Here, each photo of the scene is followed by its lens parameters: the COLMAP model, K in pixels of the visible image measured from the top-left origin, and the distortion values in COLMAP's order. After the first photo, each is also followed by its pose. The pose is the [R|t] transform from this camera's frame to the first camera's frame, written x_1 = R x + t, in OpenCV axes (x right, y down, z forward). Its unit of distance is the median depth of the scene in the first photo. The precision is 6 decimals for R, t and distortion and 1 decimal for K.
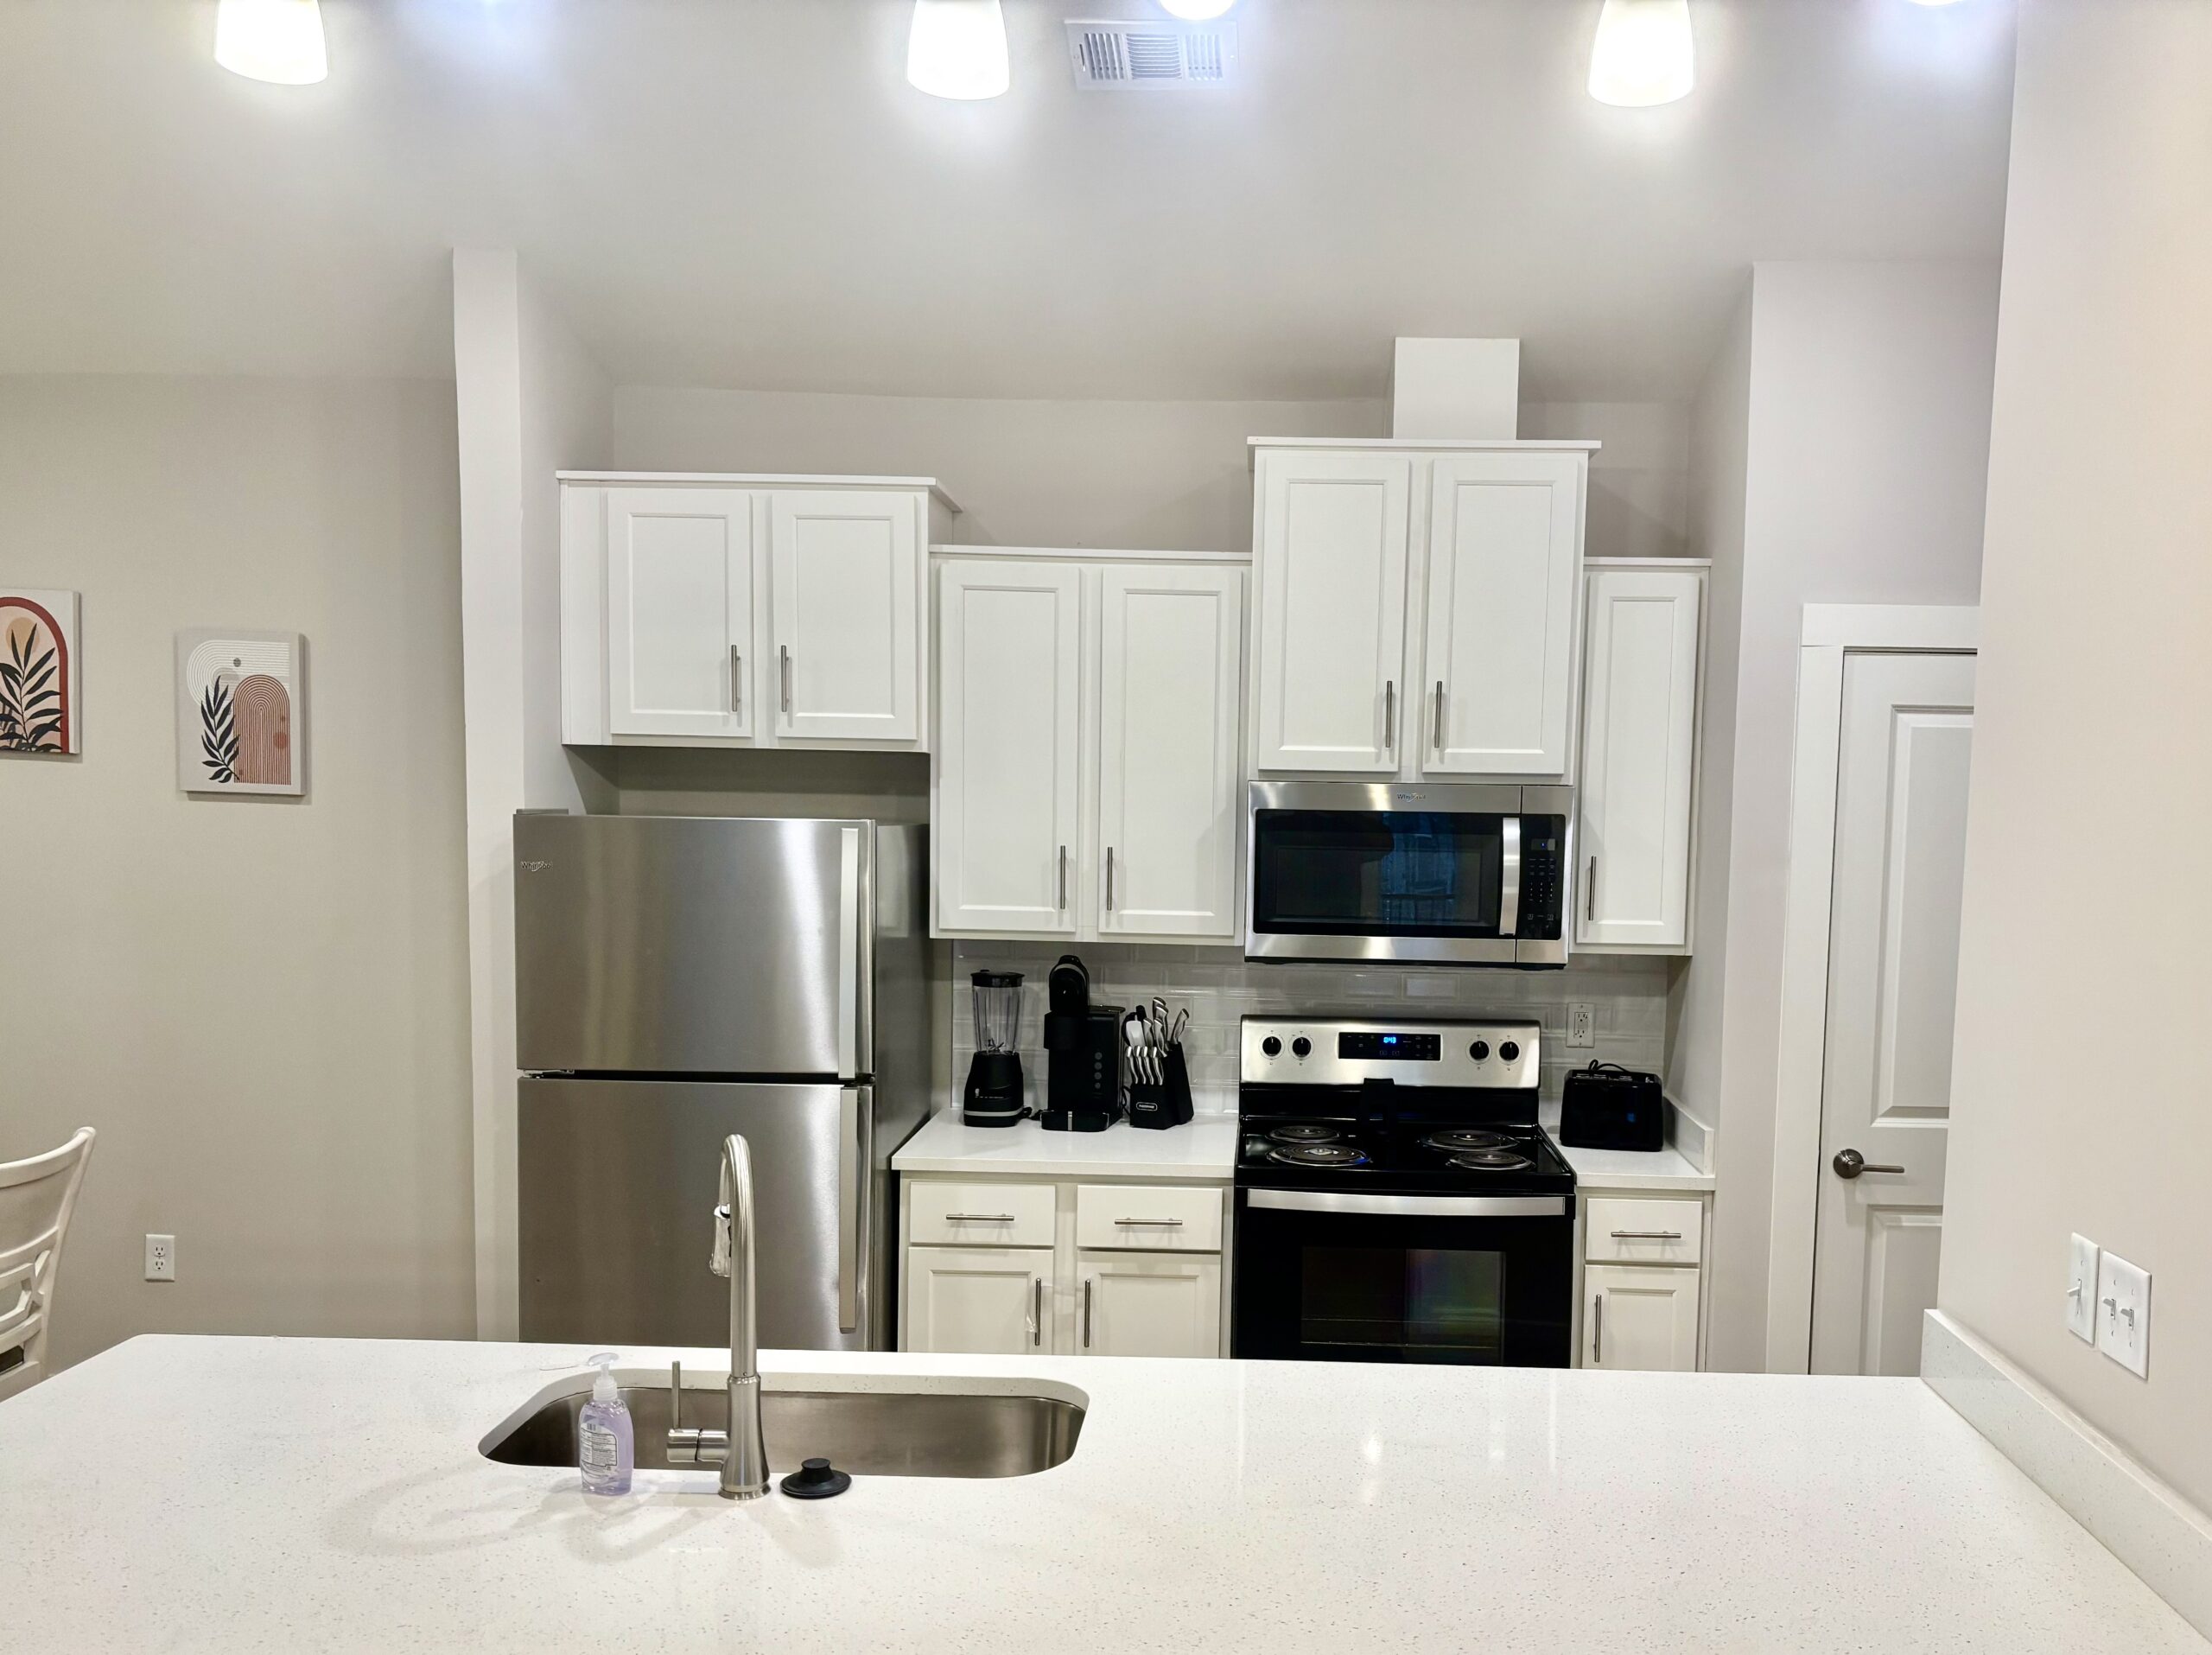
lens RADIAL K [[1638.0, 0, 1111.0], [0, 1638.0, 929.2], [0, 0, 1]] dist [0.069015, -0.067940]
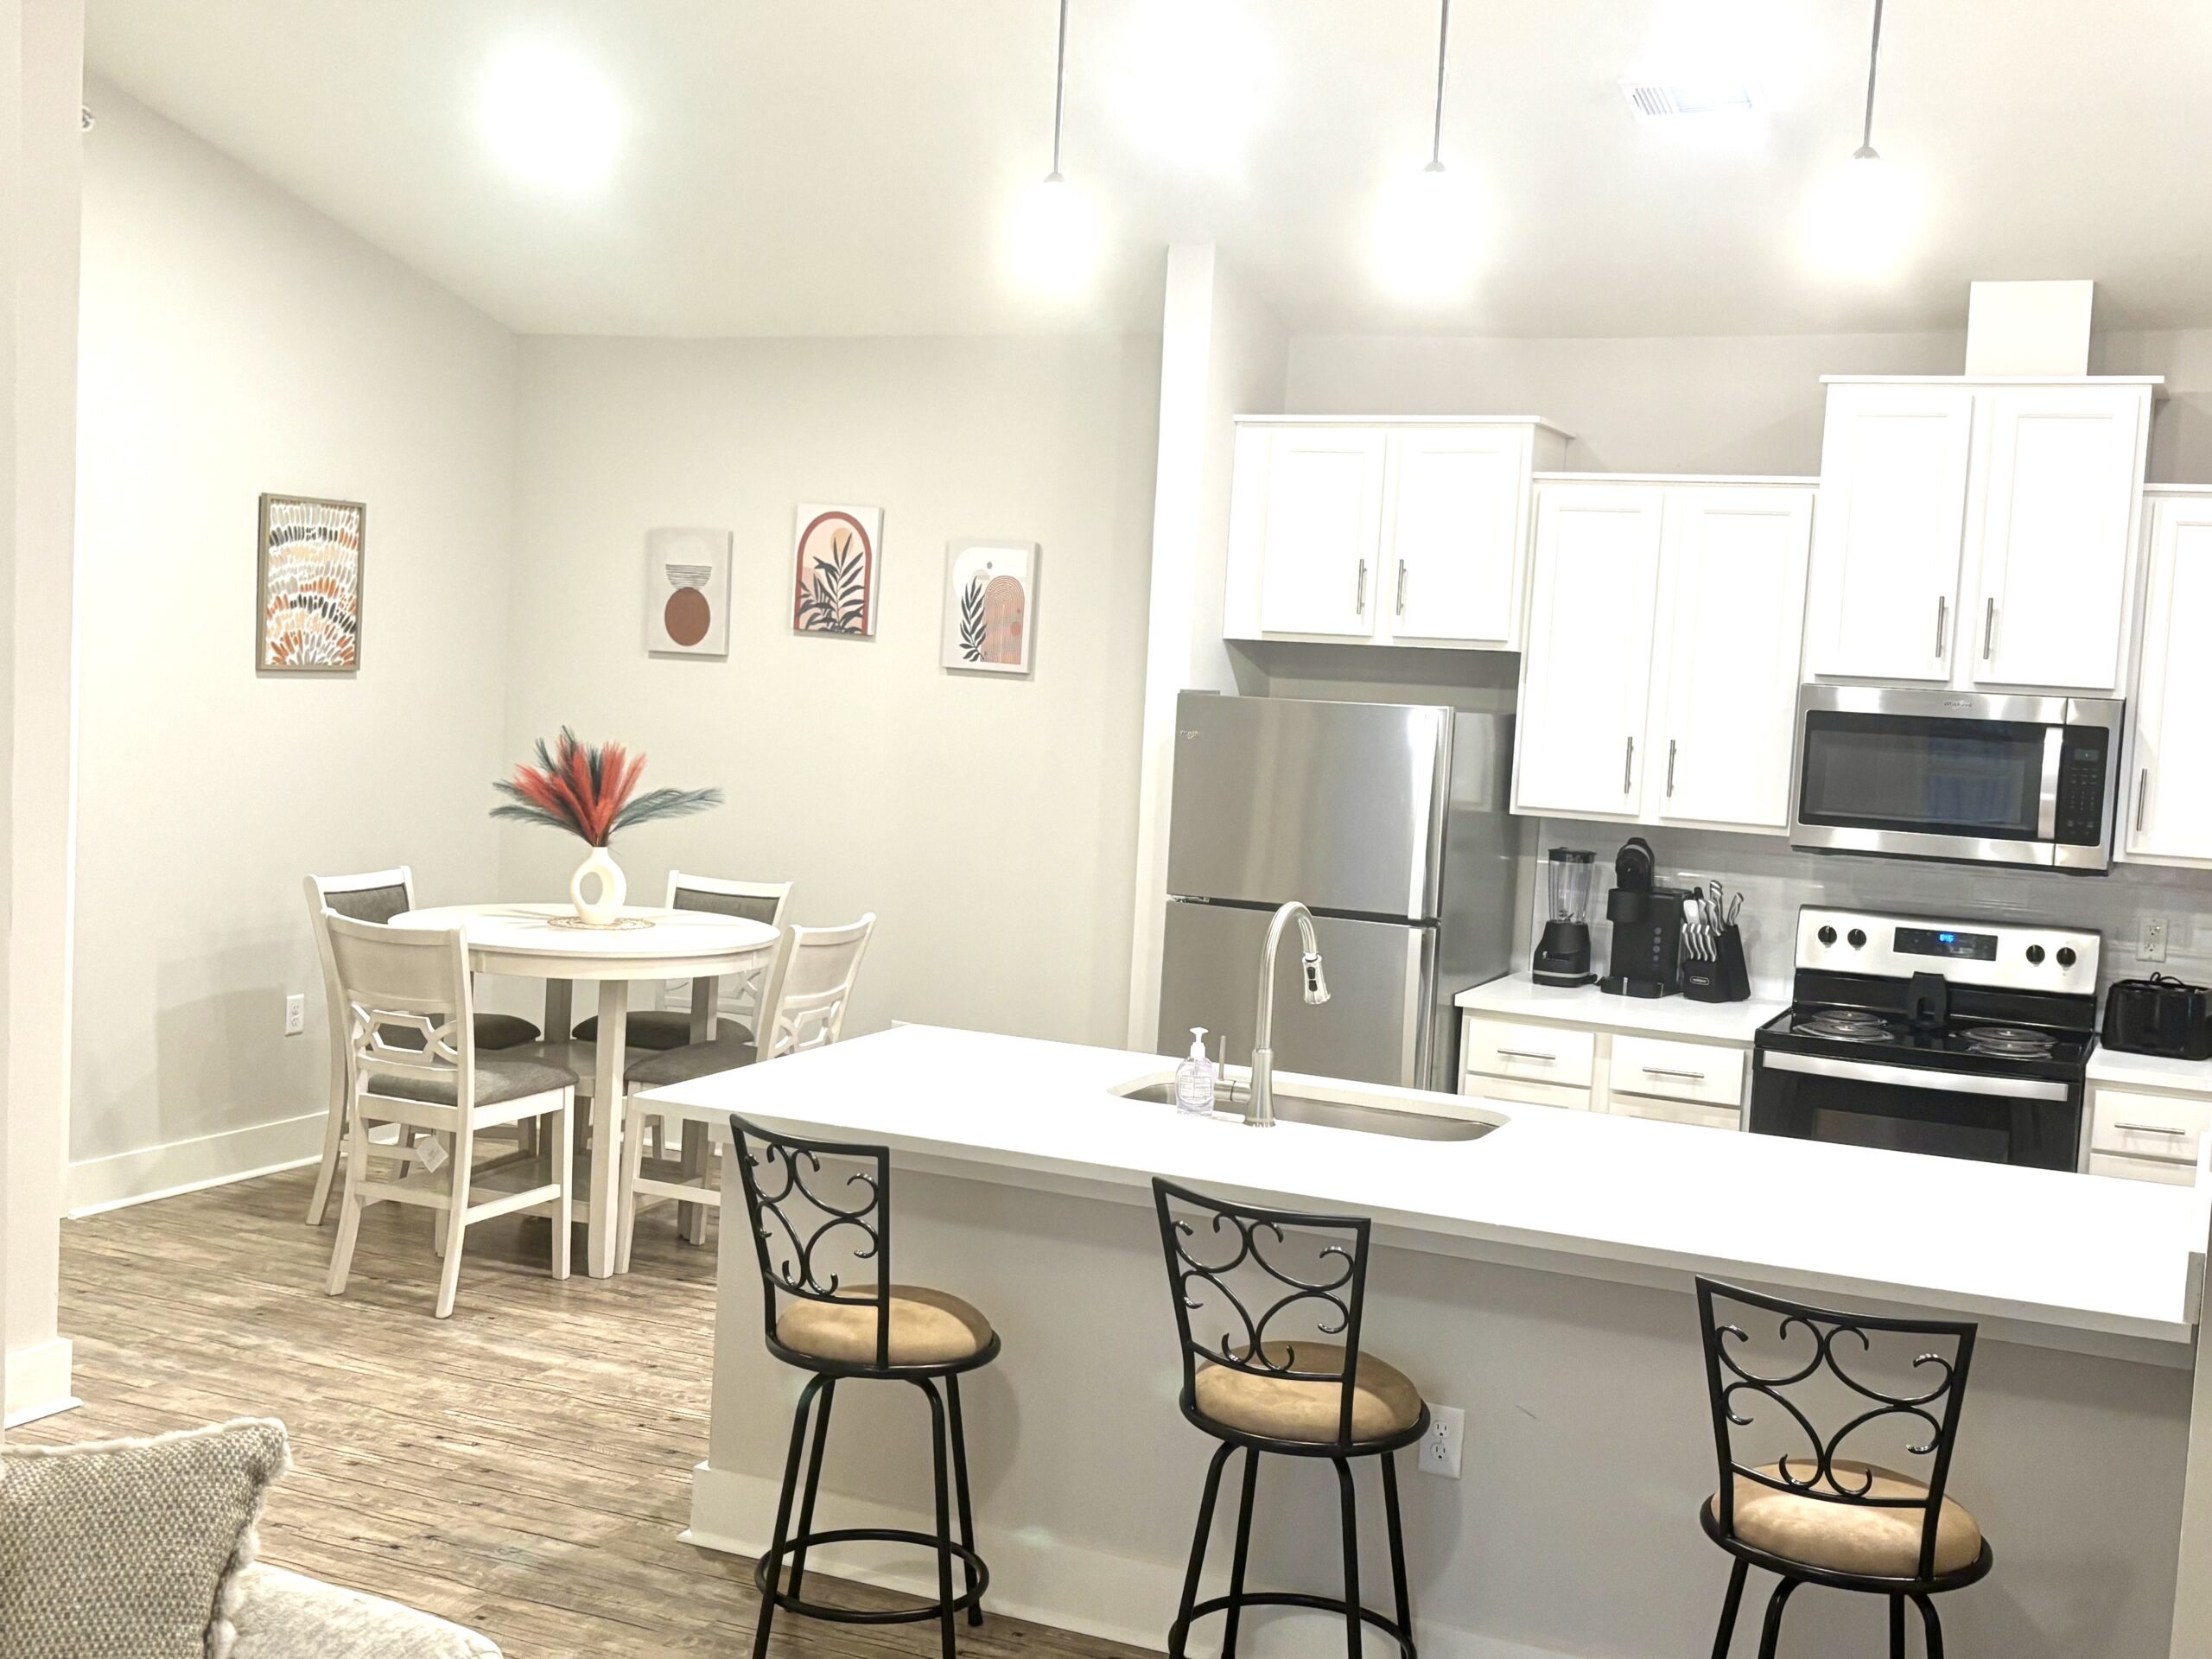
lens RADIAL K [[2486.3, 0, 1106.0], [0, 2486.3, 829.5], [0, 0, 1]] dist [0.268127, -0.884805]
pose [[0.914989, 0.058124, -0.399270, 0.319718], [-0.070489, 0.997379, -0.016342, 0.062729], [0.397273, 0.043097, 0.916688, -0.687626]]
